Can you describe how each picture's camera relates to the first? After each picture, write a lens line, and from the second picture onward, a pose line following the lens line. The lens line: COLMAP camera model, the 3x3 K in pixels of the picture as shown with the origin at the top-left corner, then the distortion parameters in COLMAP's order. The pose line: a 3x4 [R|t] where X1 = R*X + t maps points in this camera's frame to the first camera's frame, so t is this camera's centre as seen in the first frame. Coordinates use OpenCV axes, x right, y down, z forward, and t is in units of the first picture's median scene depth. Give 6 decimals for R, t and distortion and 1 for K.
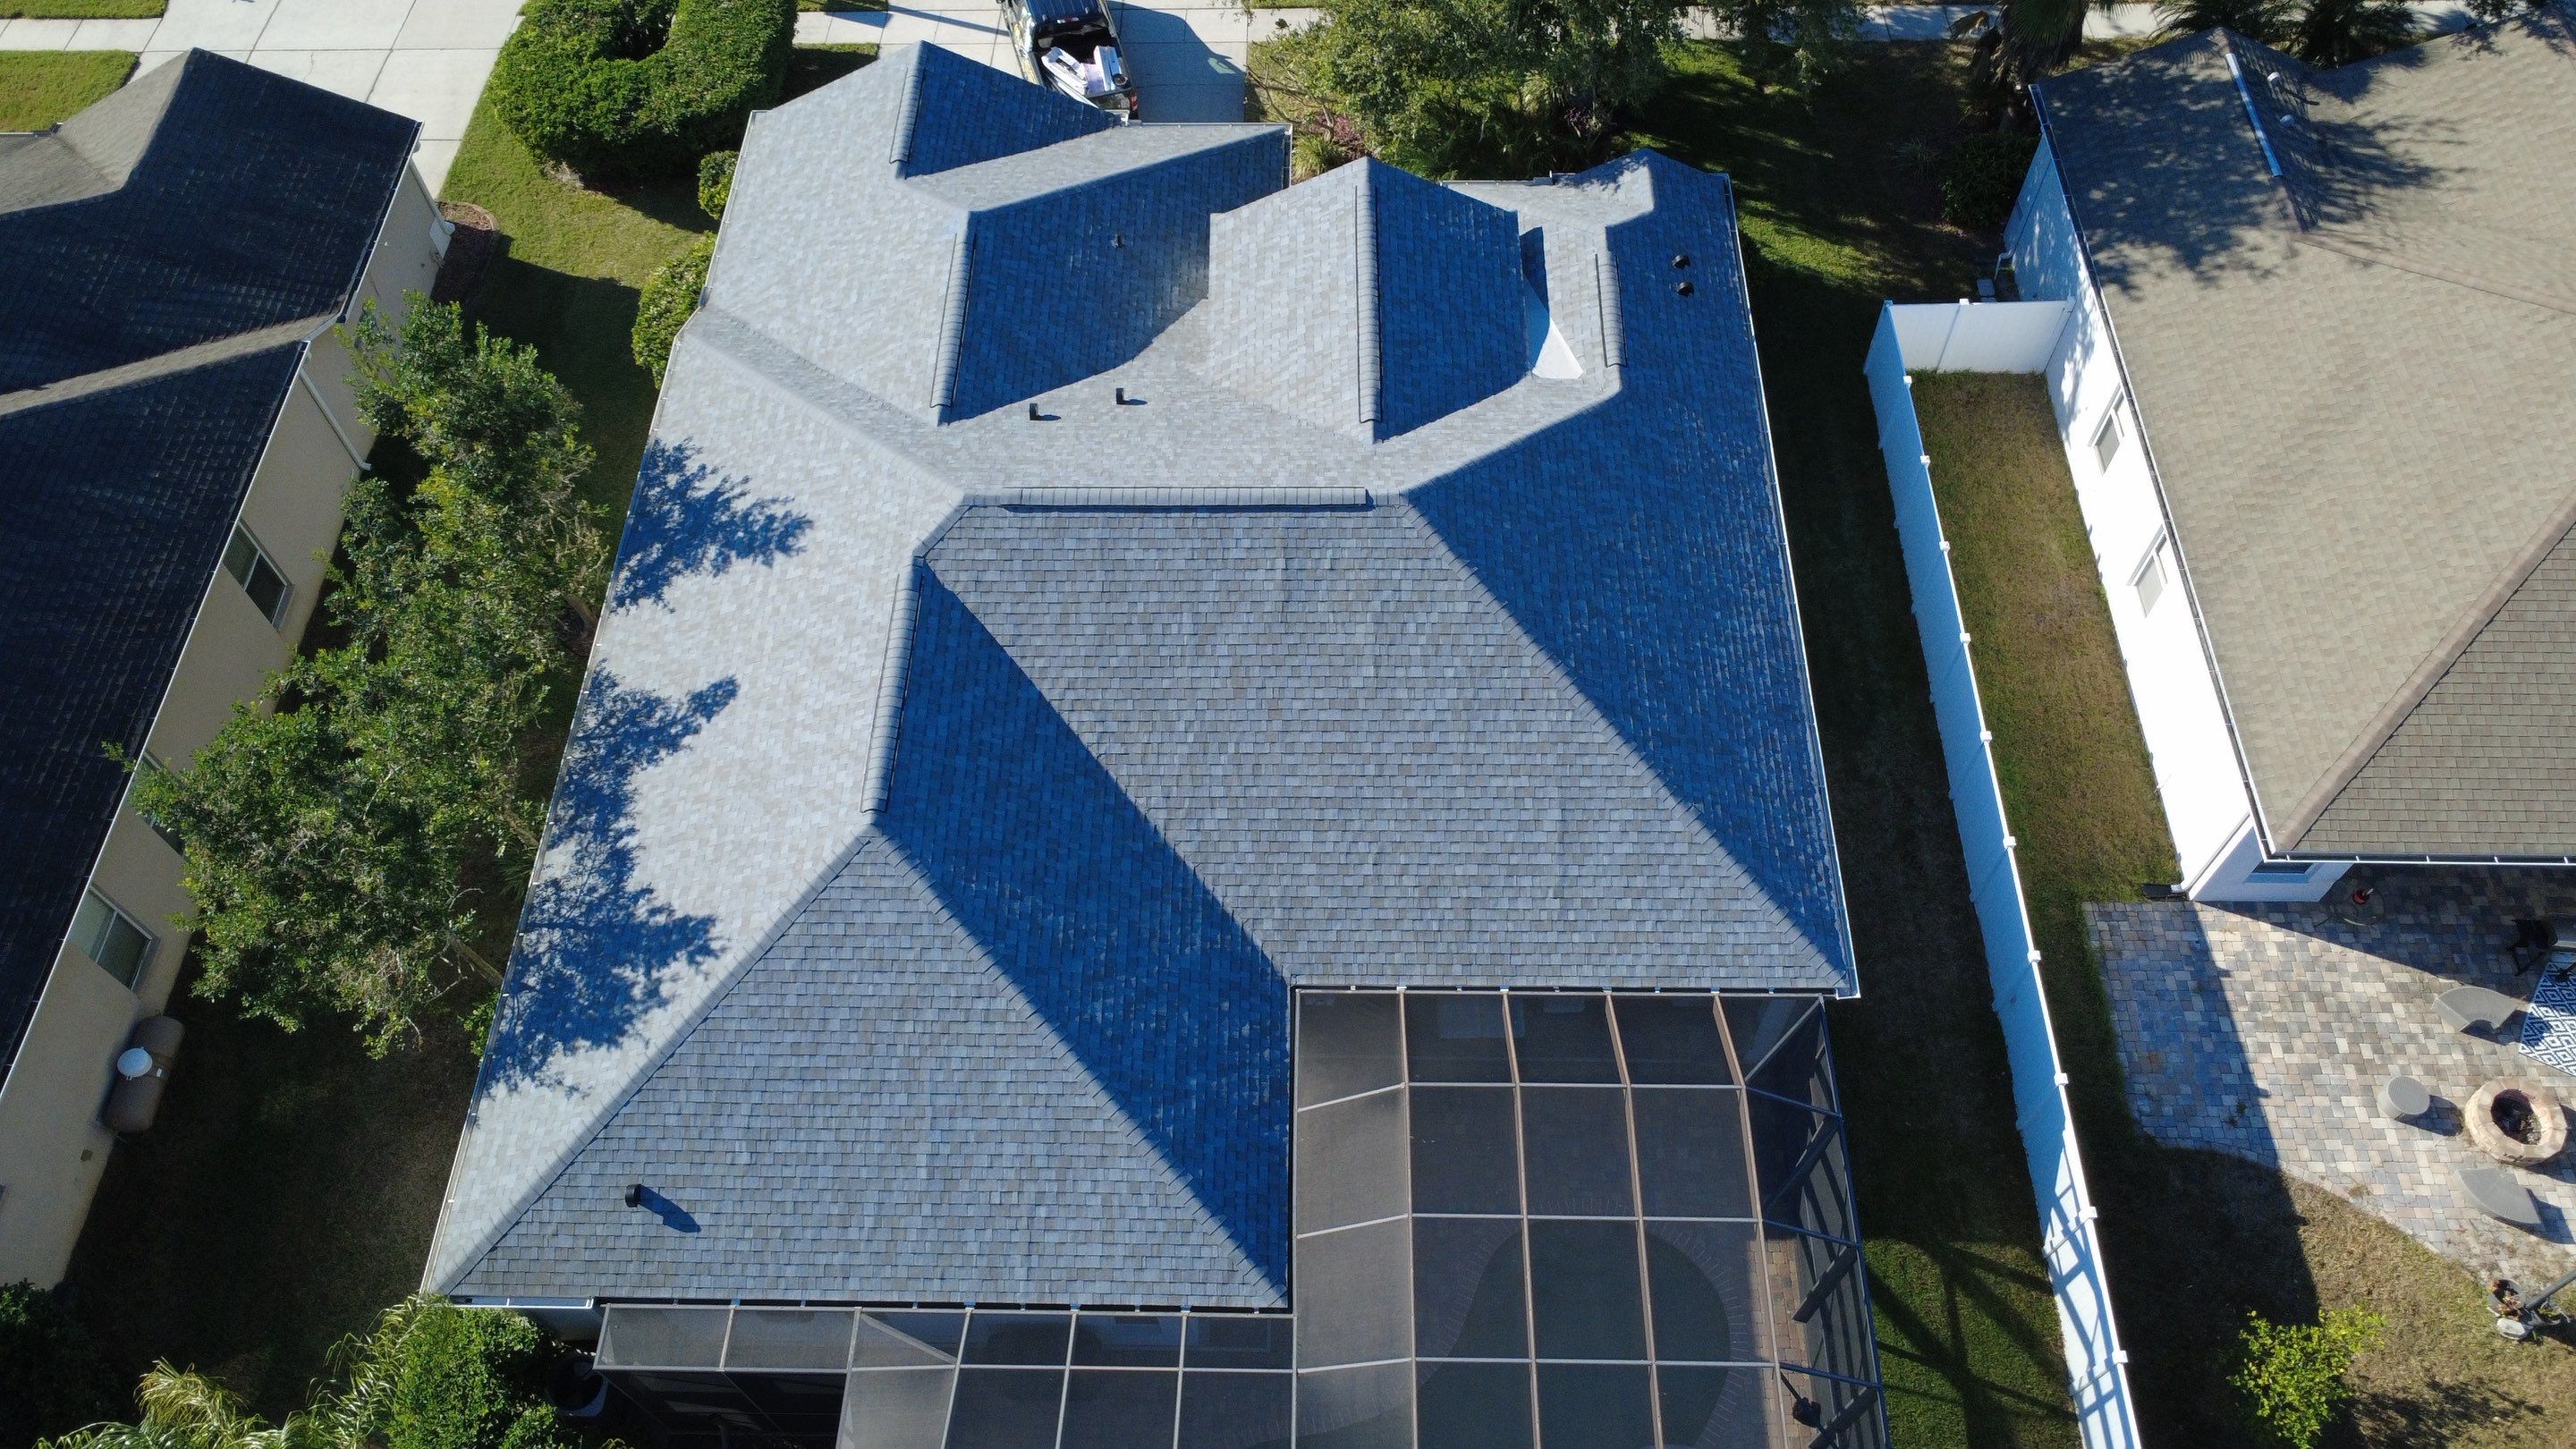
lens RADIAL K [[1881.9, 0, 1282.7], [0, 1881.9, 722.2], [0, 0, 1]] dist [-0.006364, 0.007567]
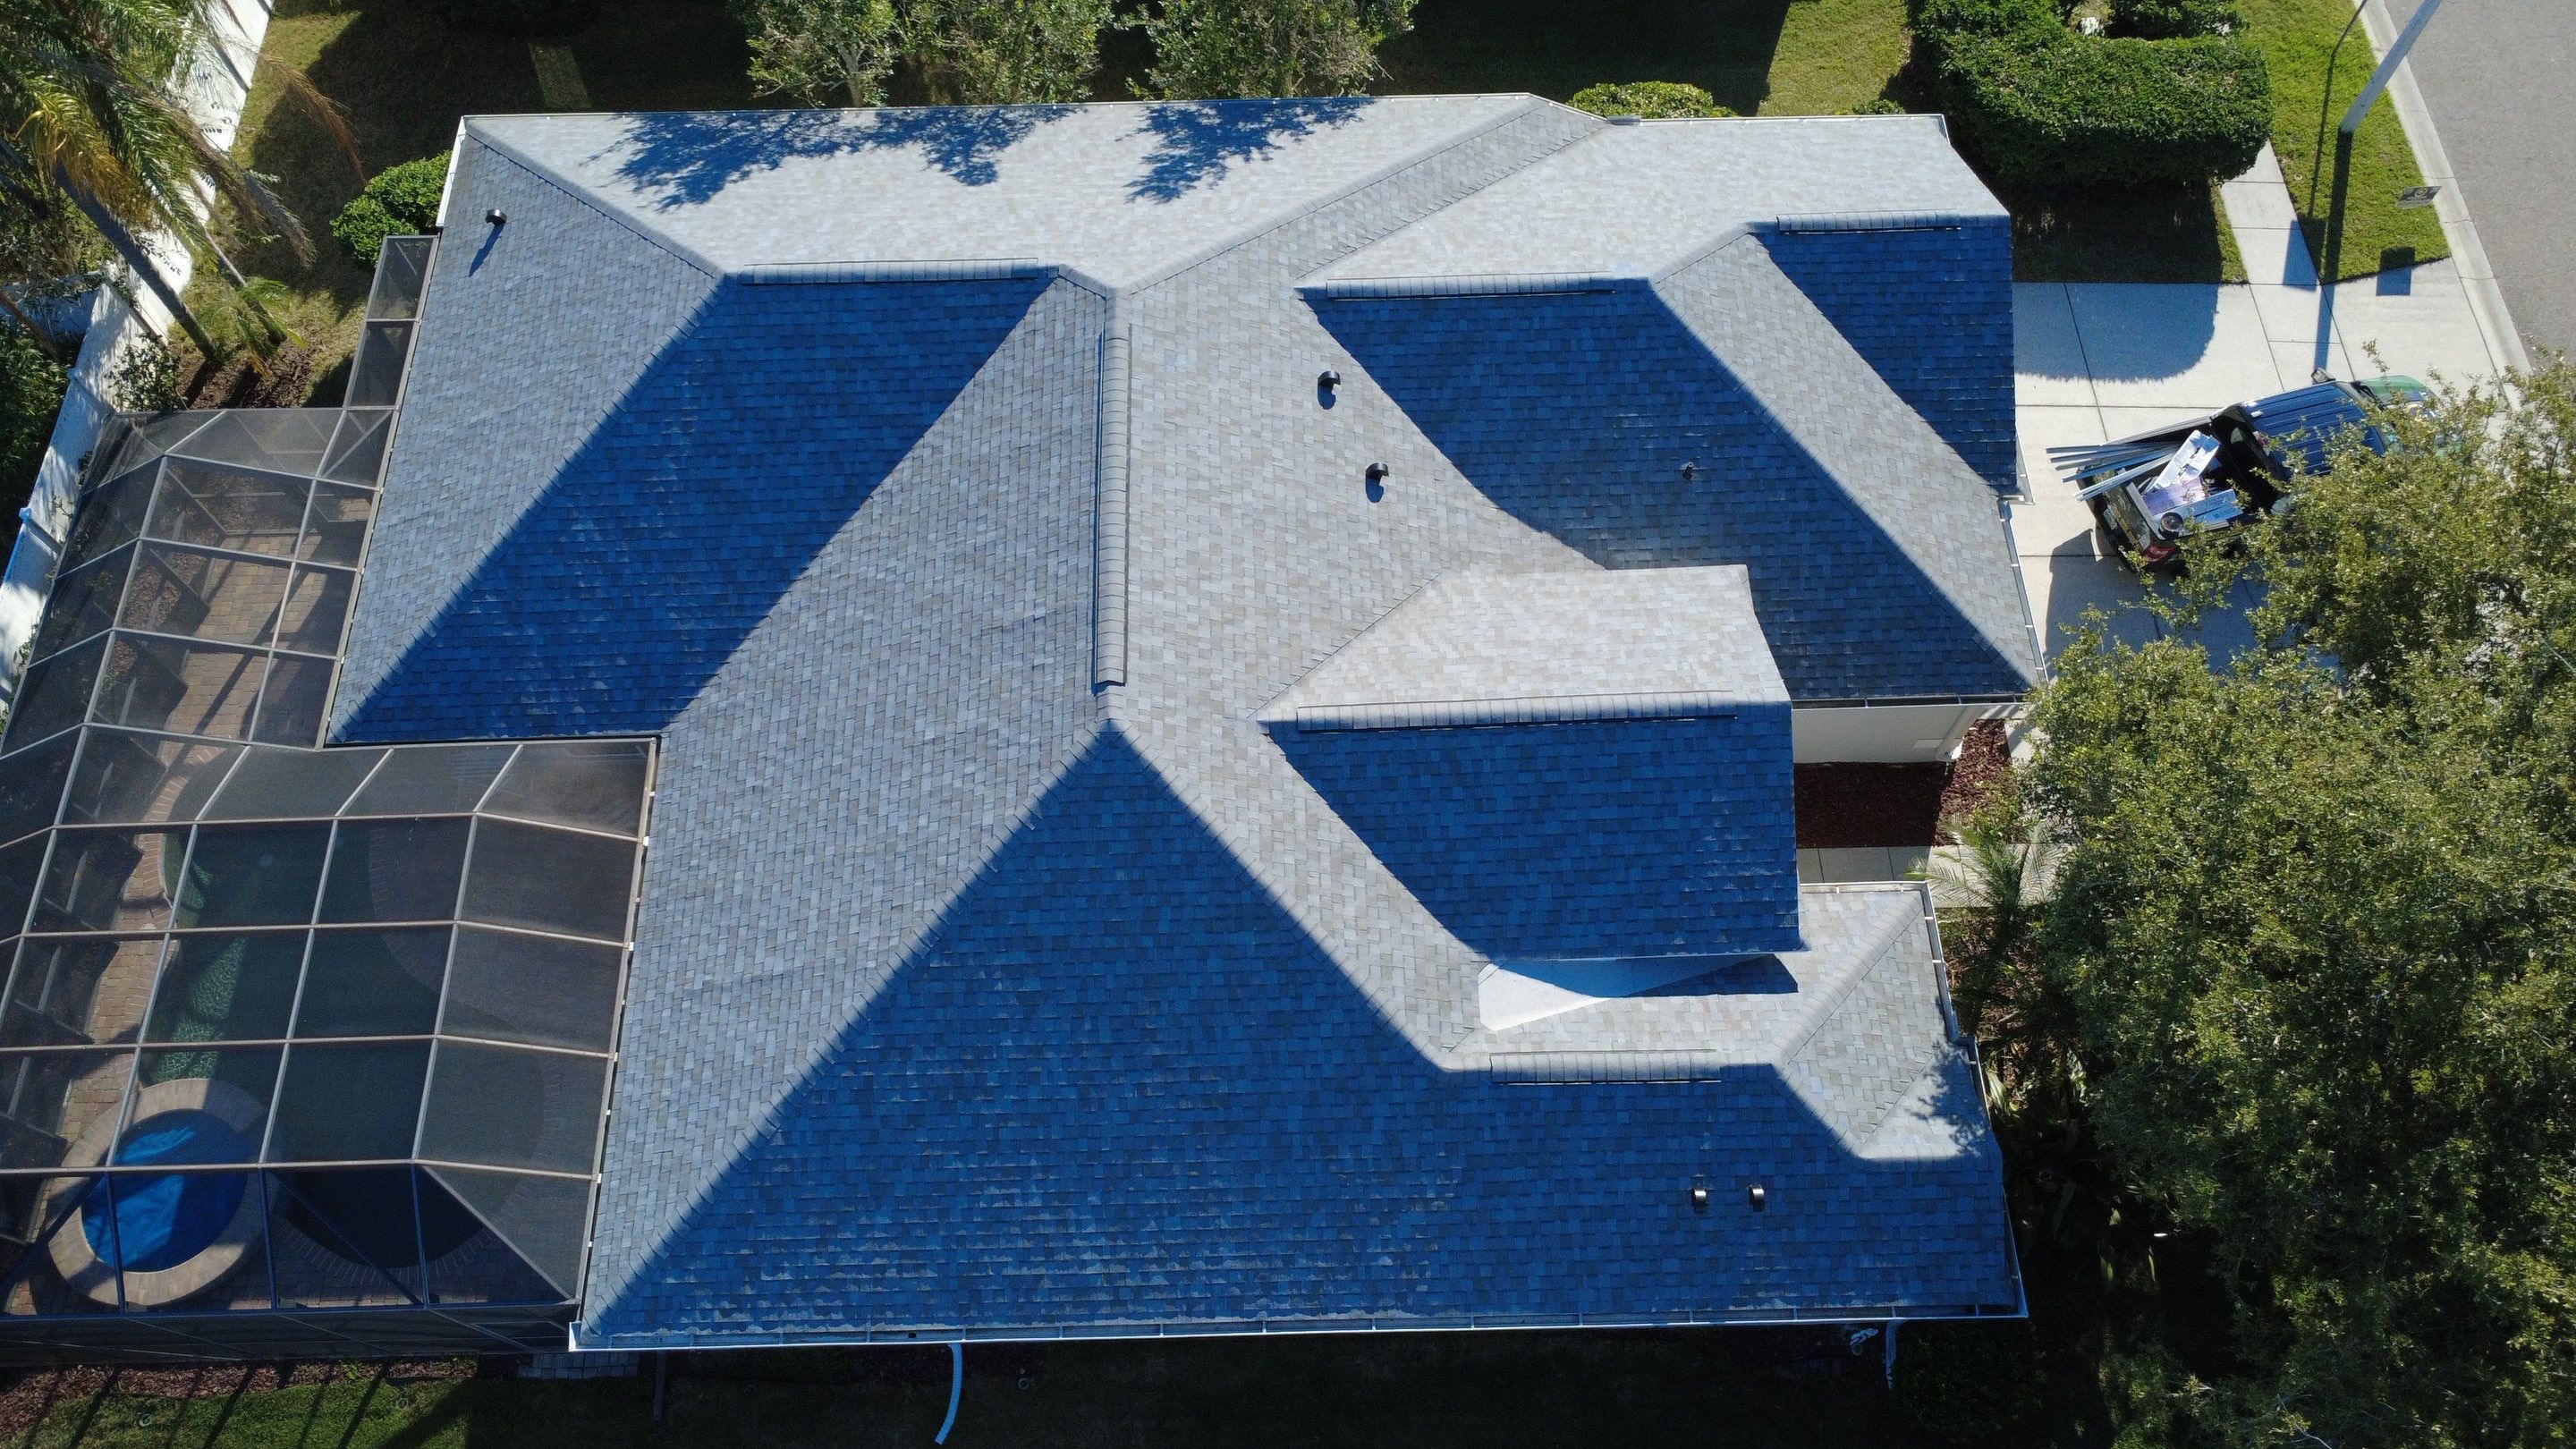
lens RADIAL K [[1881.9, 0, 1284.2], [0, 1881.9, 717.8], [0, 0, 1]] dist [-0.006364, 0.007567]
pose [[0.042704, 0.901486, -0.430697, 0.396059], [-0.835680, 0.268491, 0.479115, -0.548022], [0.547554, 0.339465, 0.764819, 0.412937]]
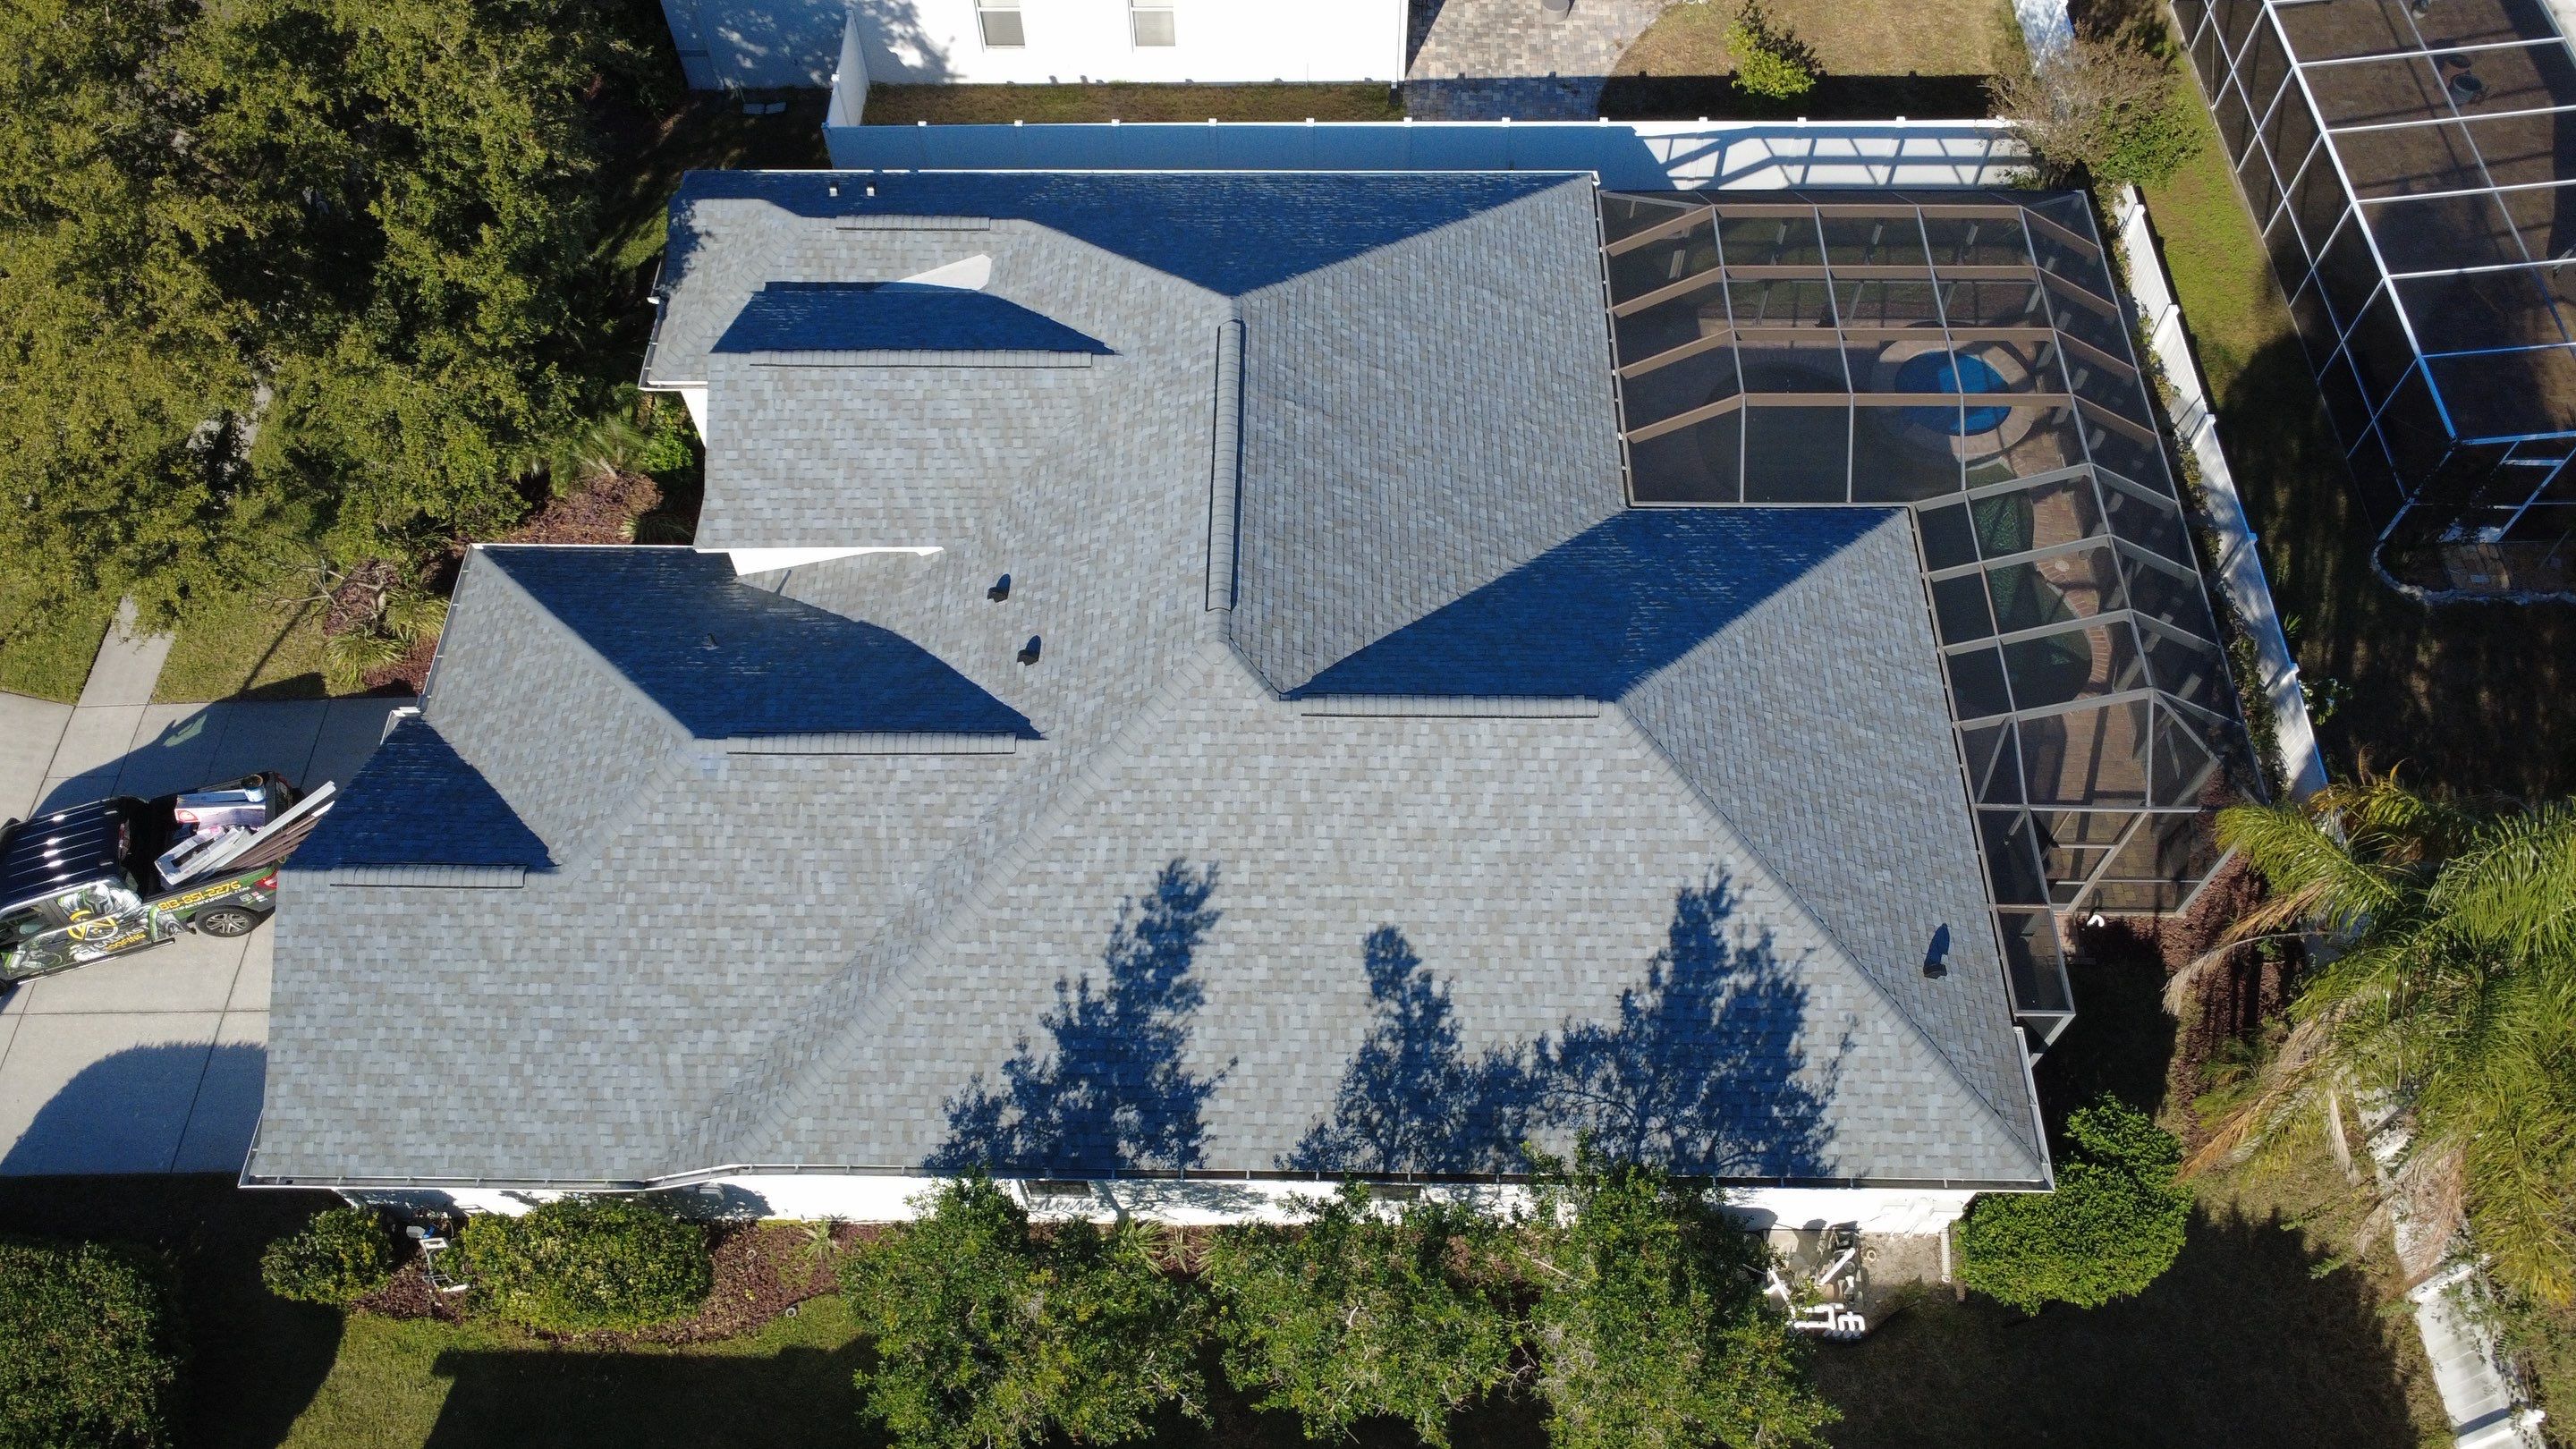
lens RADIAL K [[1881.9, 0, 1282.1], [0, 1881.9, 724.8], [0, 0, 1]] dist [-0.006364, 0.007567]
pose [[-0.001975, -0.835407, 0.549629, -0.690740], [0.846251, 0.291437, 0.446009, -0.480197], [-0.532781, 0.466004, 0.706388, 0.340185]]
